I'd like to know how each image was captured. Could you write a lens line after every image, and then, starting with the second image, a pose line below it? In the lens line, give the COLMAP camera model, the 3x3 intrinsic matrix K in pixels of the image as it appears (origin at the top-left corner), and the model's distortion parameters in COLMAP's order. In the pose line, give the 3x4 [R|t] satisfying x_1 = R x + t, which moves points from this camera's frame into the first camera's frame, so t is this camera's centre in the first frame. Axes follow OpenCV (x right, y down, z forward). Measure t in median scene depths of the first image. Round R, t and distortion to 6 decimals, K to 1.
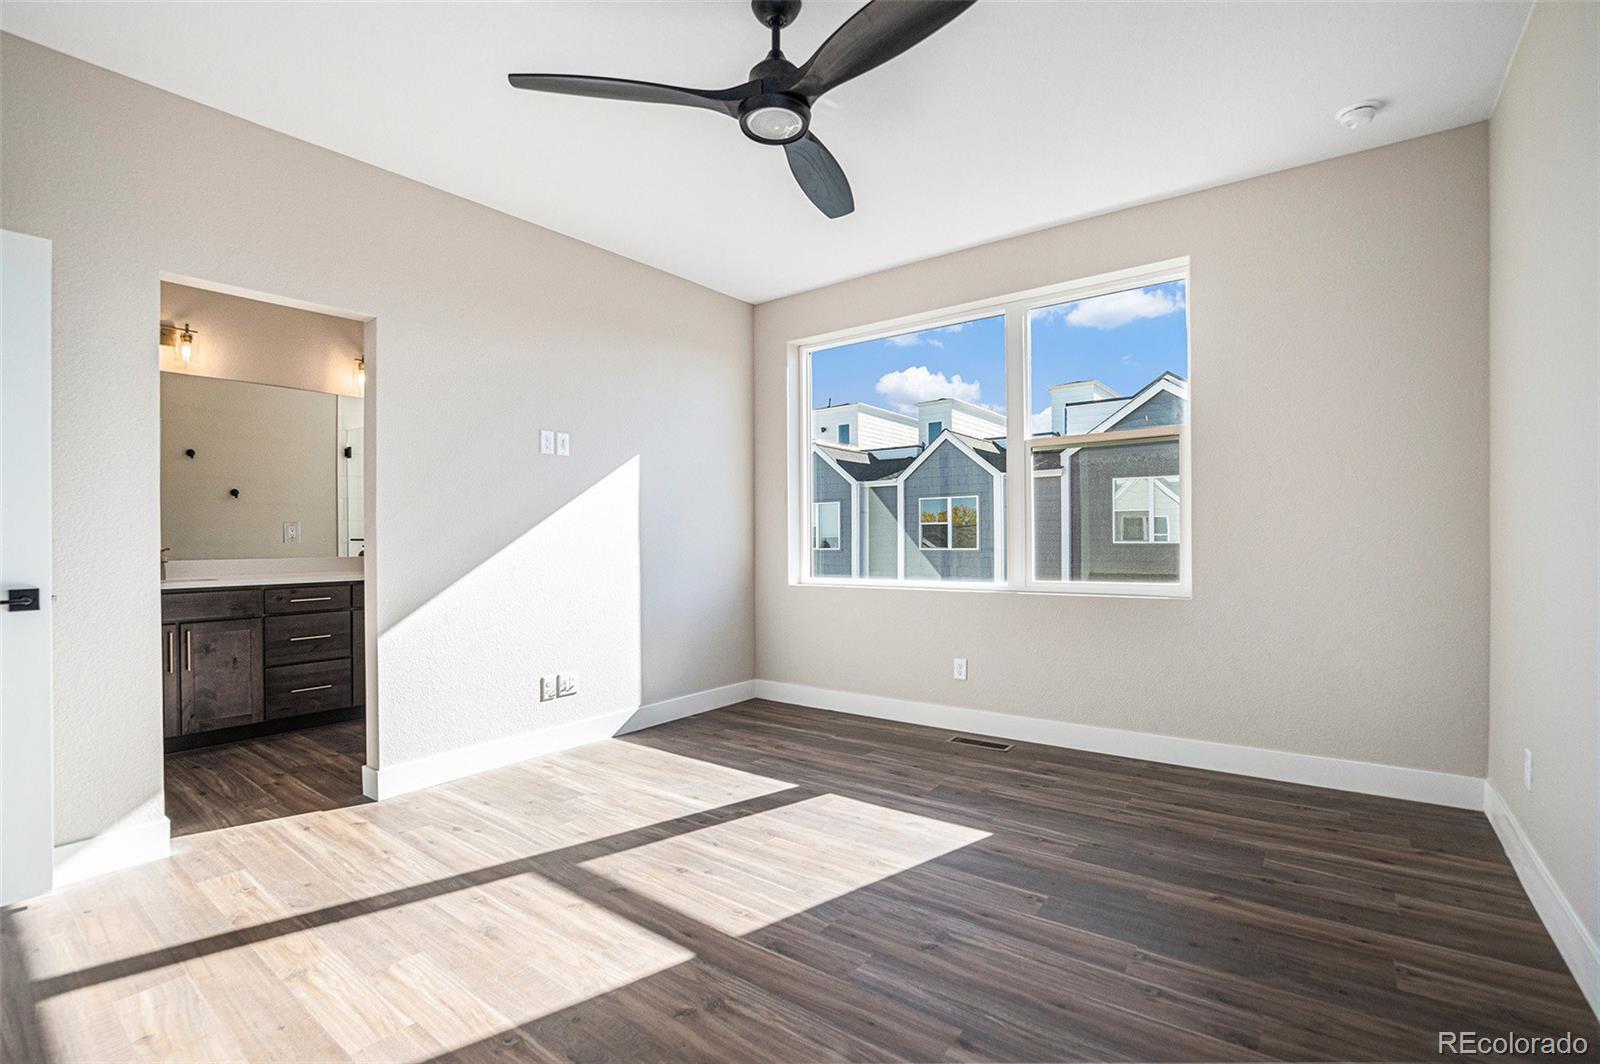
lens RADIAL K [[720.5, 0, 804.5], [0, 720.5, 536.6], [0, 0, 1]] dist [-0.049206, 0.007598]
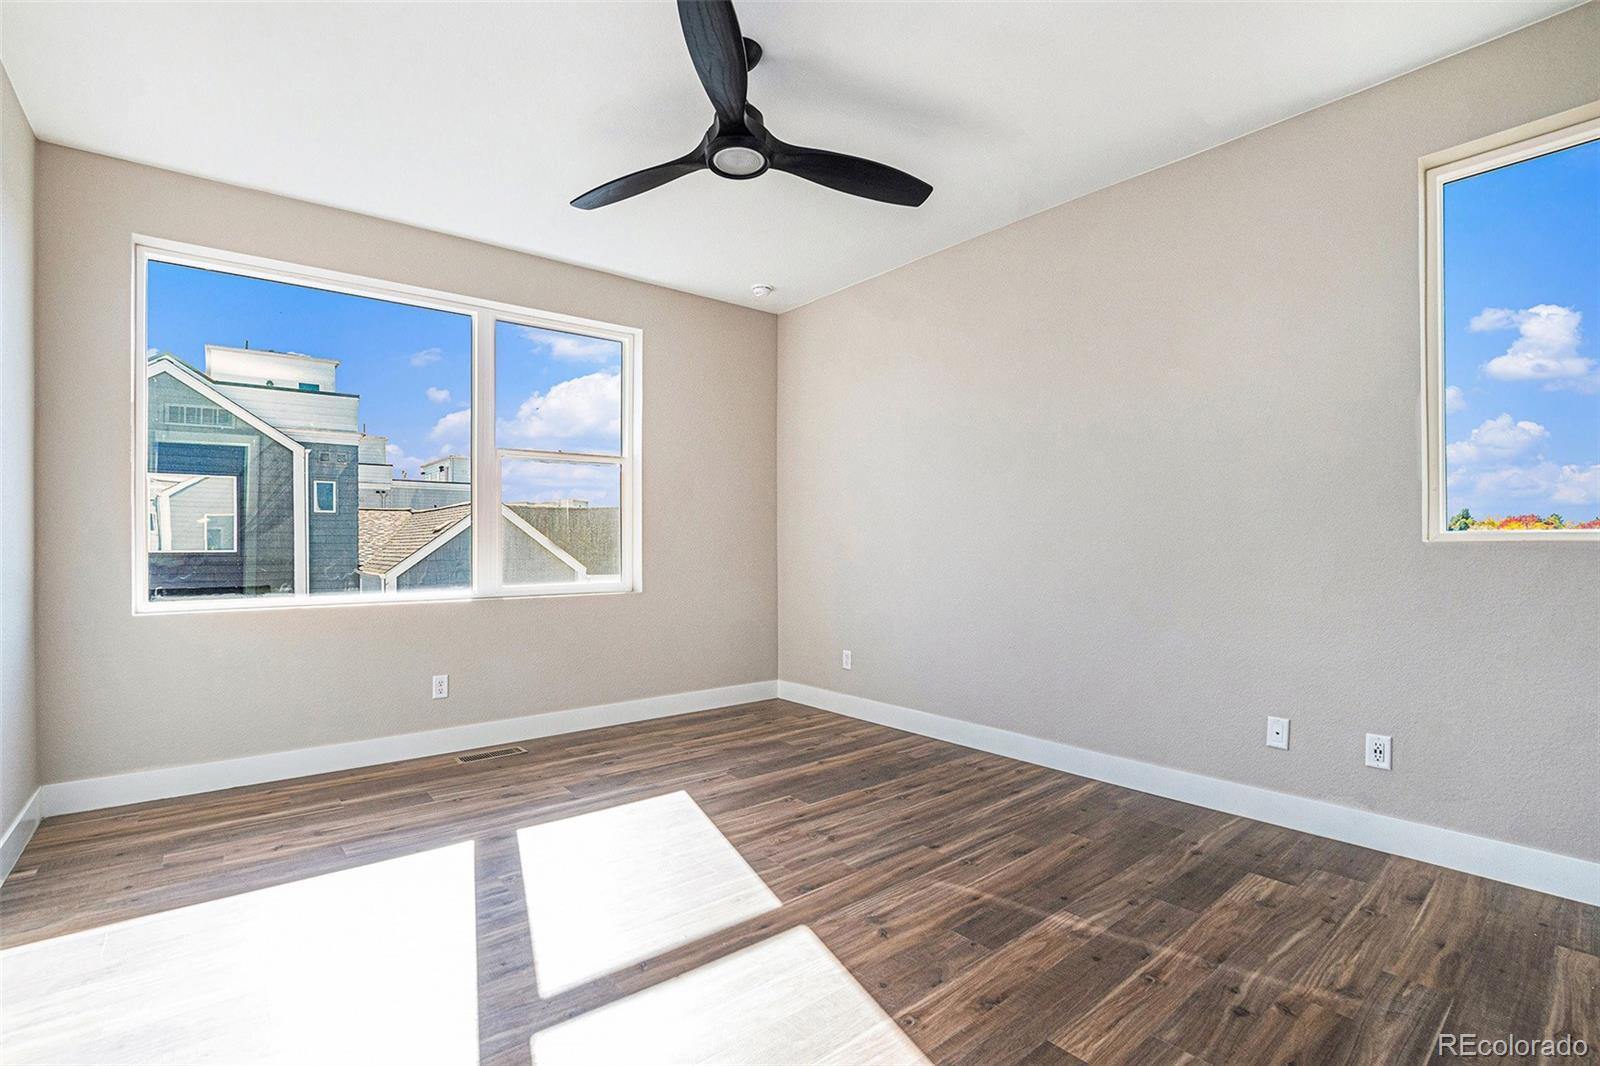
lens RADIAL K [[720.5, 0, 801.5], [0, 720.5, 538.8], [0, 0, 1]] dist [-0.049206, 0.007598]
pose [[0.229107, 0.013485, 0.973308, -0.848100], [-0.005057, 0.999907, -0.012664, 0.008536], [-0.973388, -0.002021, 0.229154, 0.520807]]
